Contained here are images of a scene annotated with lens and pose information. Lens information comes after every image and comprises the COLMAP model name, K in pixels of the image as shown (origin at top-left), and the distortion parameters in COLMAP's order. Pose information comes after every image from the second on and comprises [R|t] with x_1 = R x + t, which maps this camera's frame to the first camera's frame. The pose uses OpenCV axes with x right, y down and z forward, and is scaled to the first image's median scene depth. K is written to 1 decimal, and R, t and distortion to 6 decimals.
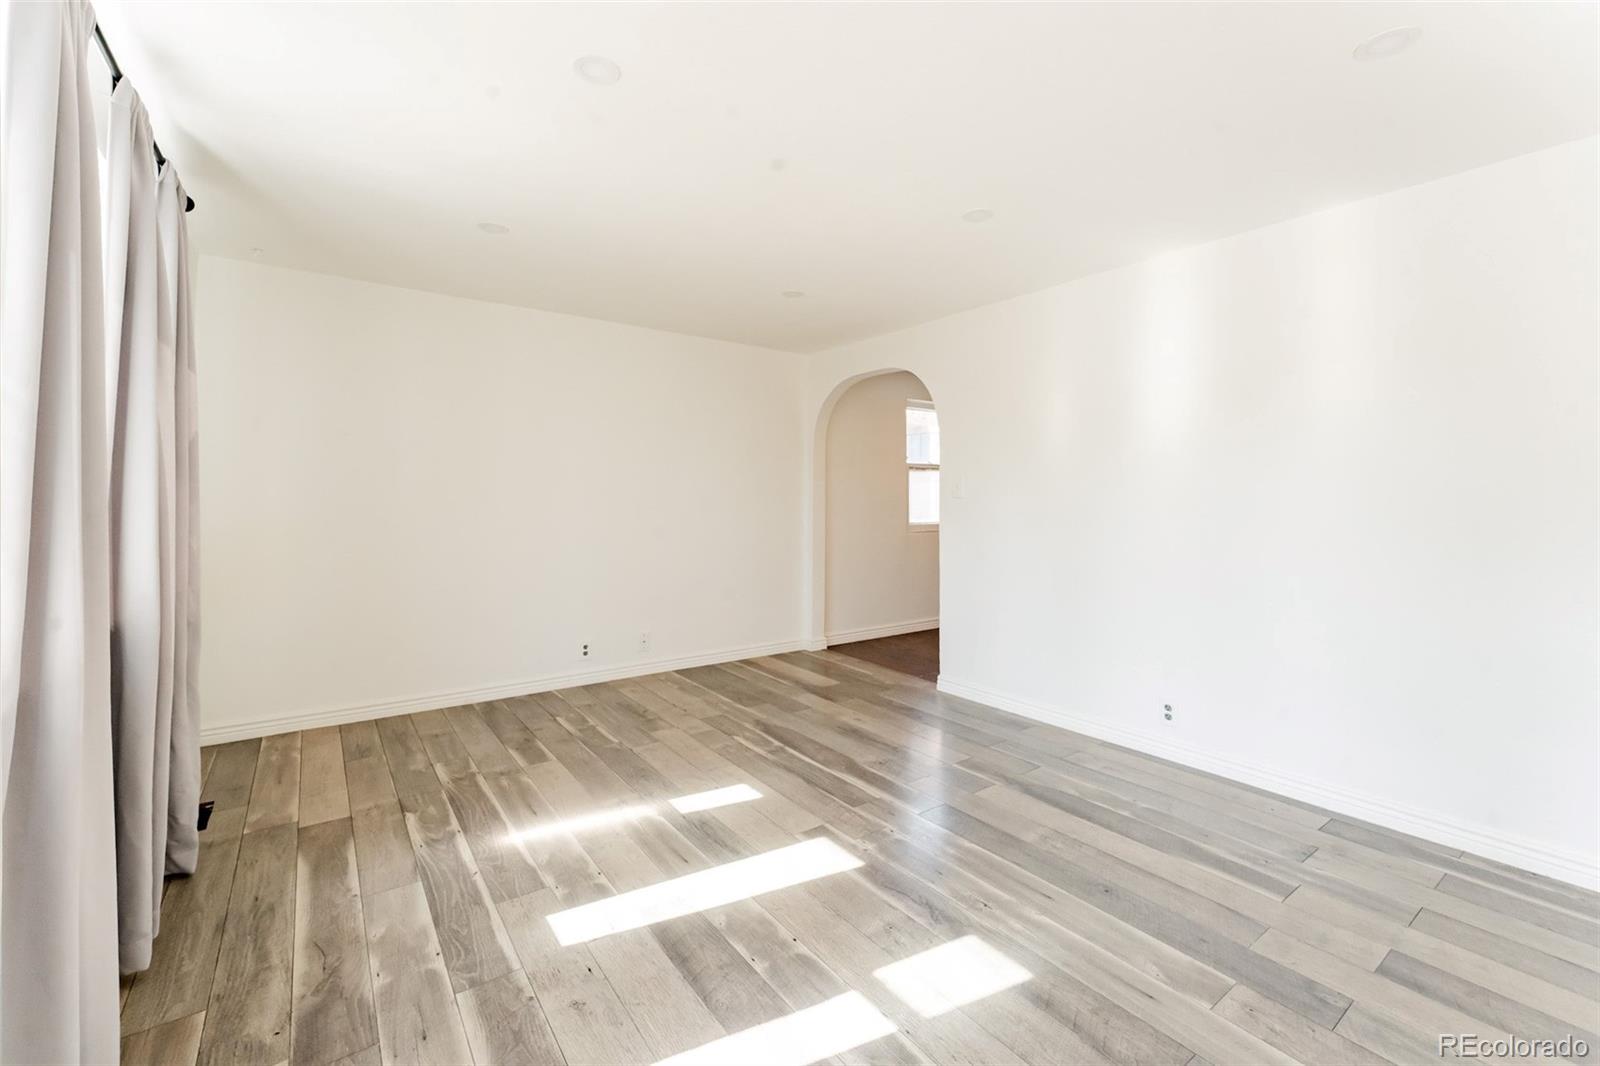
lens RADIAL K [[660.4, 0, 789.0], [0, 660.4, 480.0], [0, 0, 1]] dist [0.000473, -0.000092]
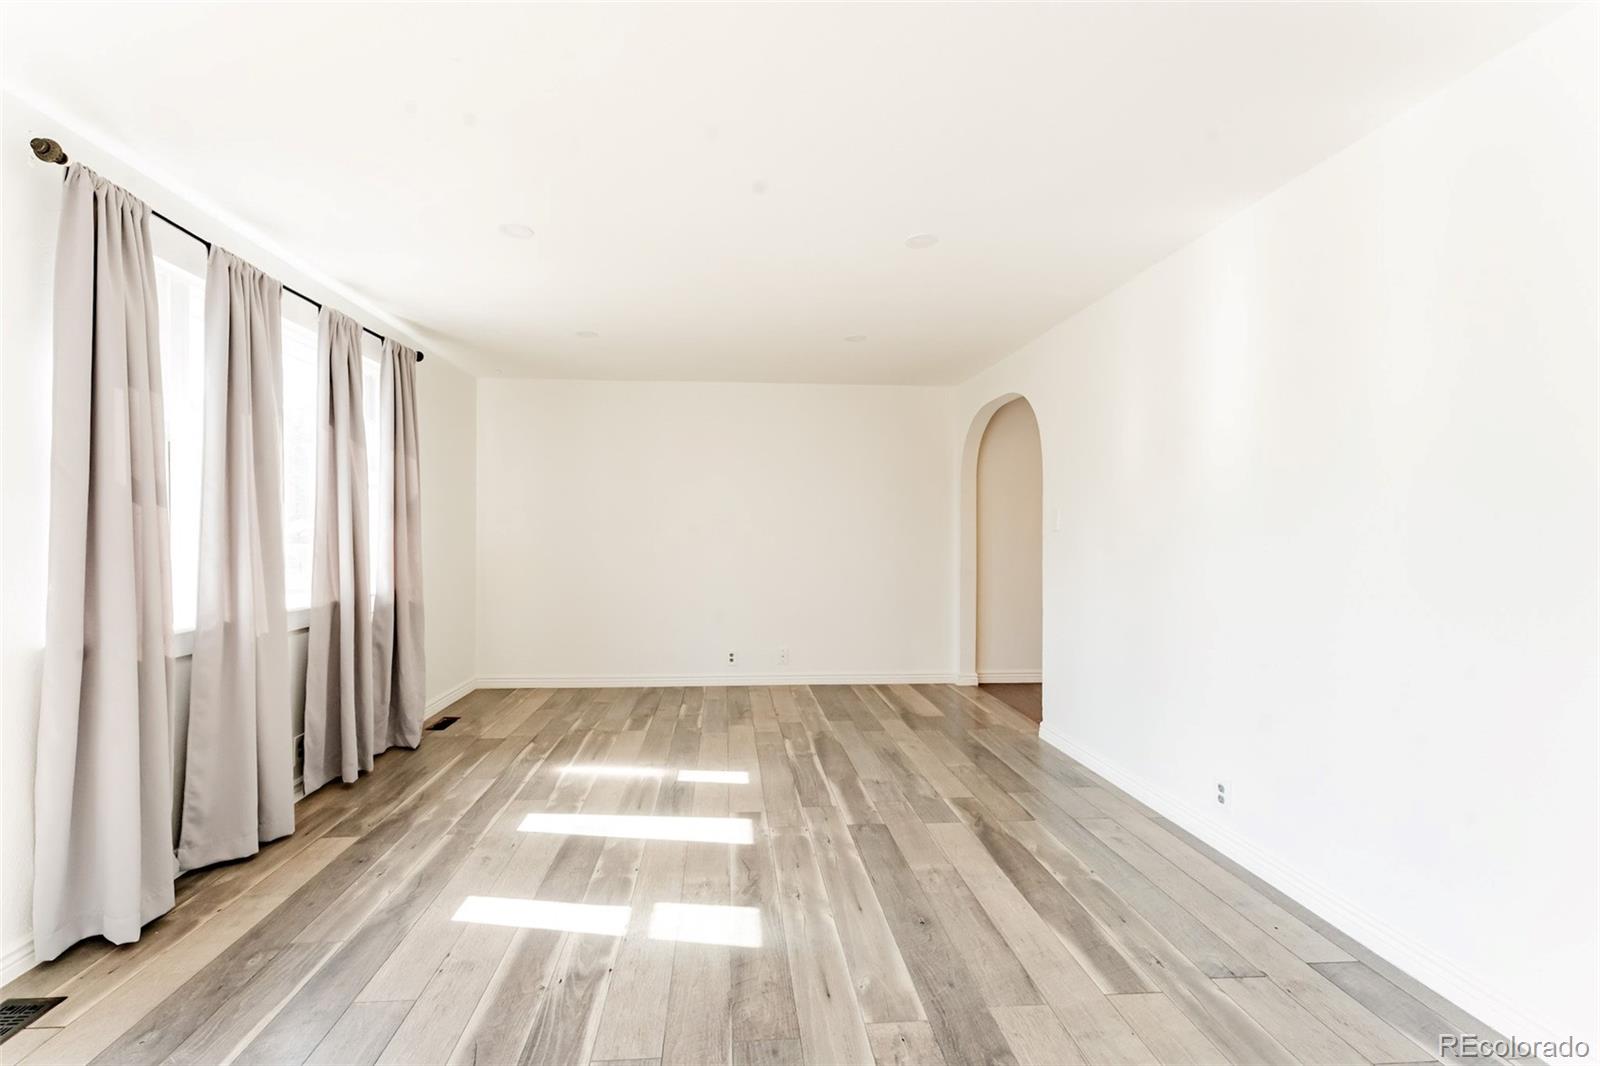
lens RADIAL K [[651.9, 0, 768.6], [0, 651.9, 535.2], [0, 0, 1]] dist [0.000427, 0.000413]
pose [[0.848552, -0.000588, -0.529111, 0.713627], [0.016342, 0.999551, 0.025097, 0.009160], [0.528859, -0.029943, 0.848181, 0.055067]]
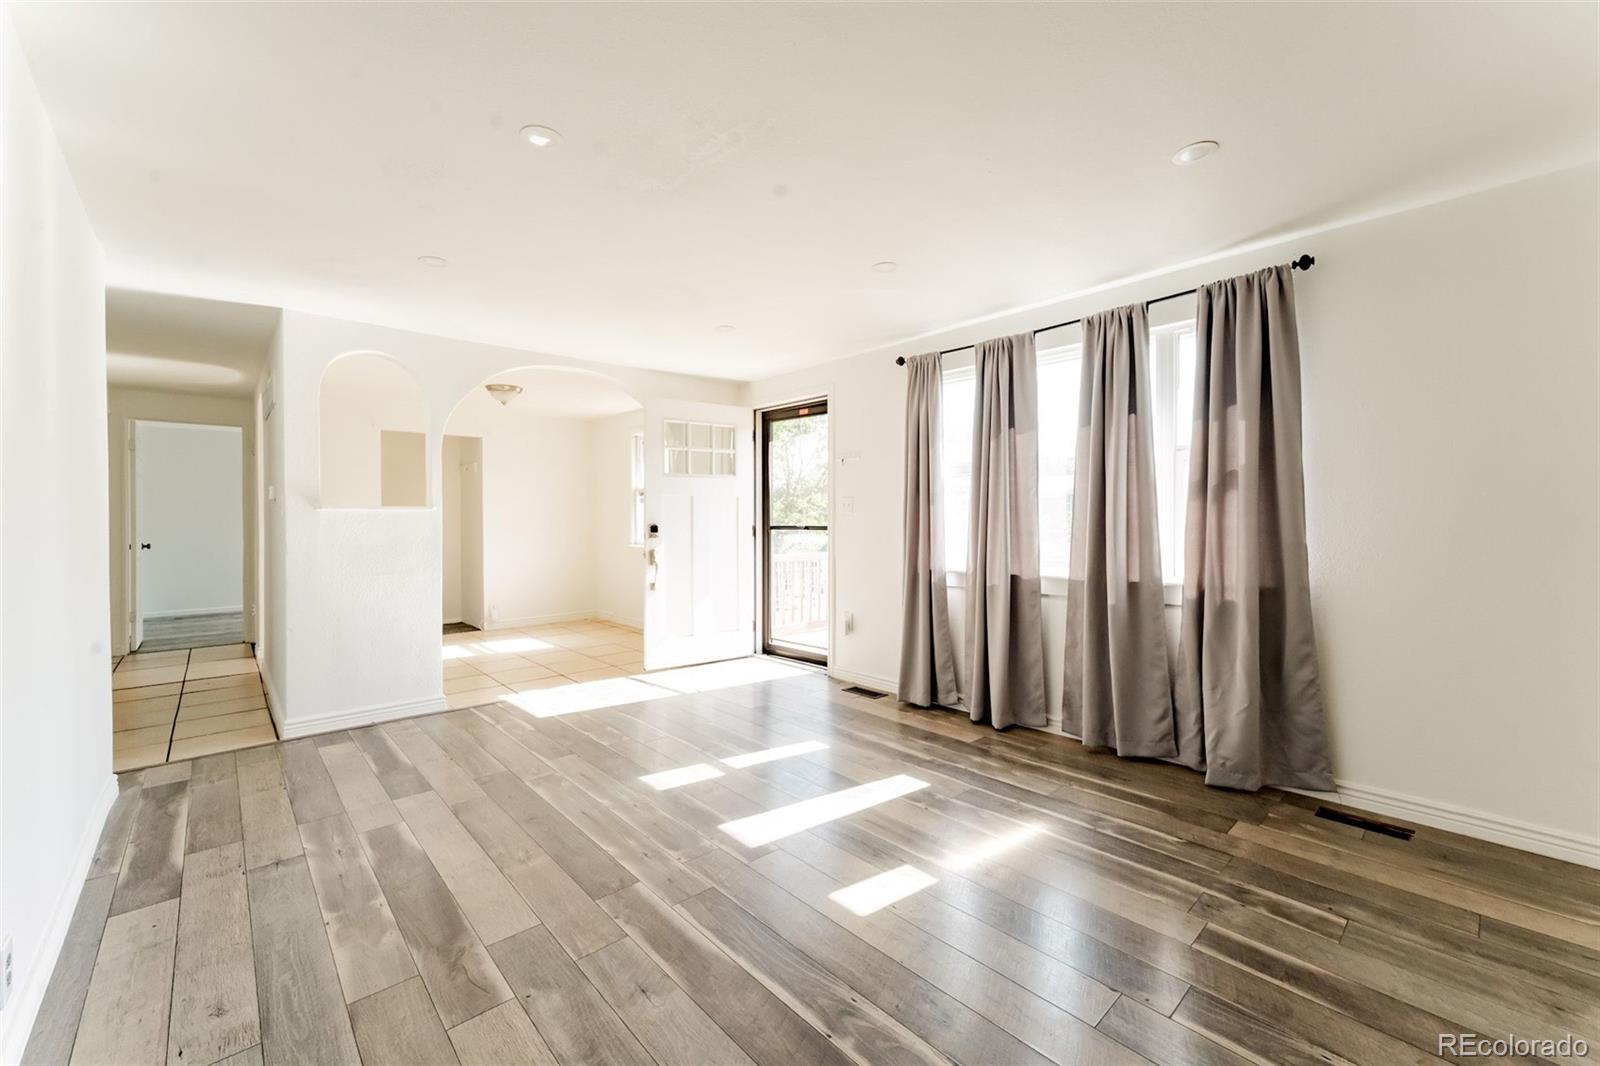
lens RADIAL K [[646.3, 0, 795.6], [0, 646.3, 516.7], [0, 0, 1]] dist [0.000529, -0.000711]
pose [[-0.994001, 0.001591, -0.109364, 0.093616], [0.005031, 0.999501, -0.031189, 0.064169], [0.109260, -0.031553, -0.993512, 2.068590]]
